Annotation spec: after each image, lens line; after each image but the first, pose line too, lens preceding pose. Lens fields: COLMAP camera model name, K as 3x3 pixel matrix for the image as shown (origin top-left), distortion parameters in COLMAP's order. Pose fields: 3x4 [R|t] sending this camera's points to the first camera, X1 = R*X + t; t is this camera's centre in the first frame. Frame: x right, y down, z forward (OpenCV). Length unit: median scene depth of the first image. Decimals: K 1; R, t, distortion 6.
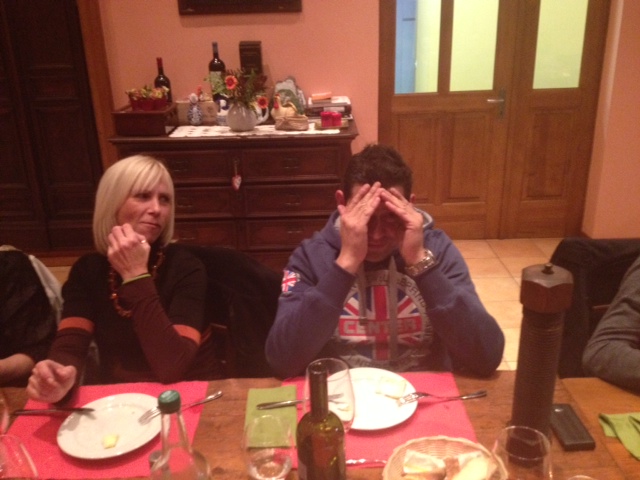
lens RADIAL K [[602.5, 0, 320.0], [0, 602.5, 240.0], [0, 0, 1]] dist [0.149553, -0.280545]
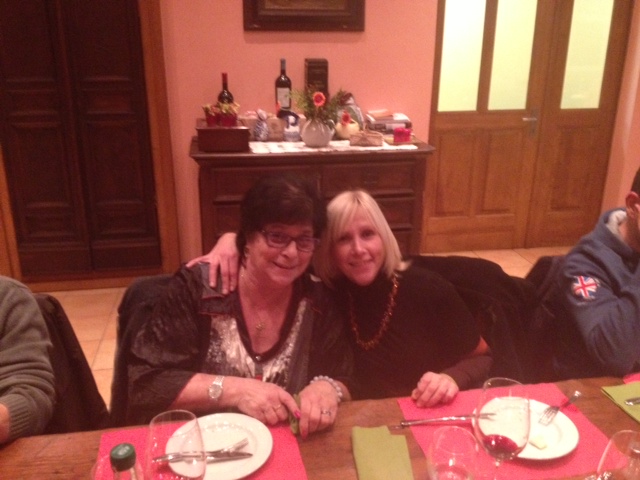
lens RADIAL K [[602.1, 0, 317.9], [0, 602.1, 240.2], [0, 0, 1]] dist [0.157569, -0.280193]
pose [[0.984849, -0.023240, 0.171851, -0.575106], [0.027929, 0.999299, -0.024916, 0.001169], [-0.171151, 0.029338, 0.984808, 0.026415]]
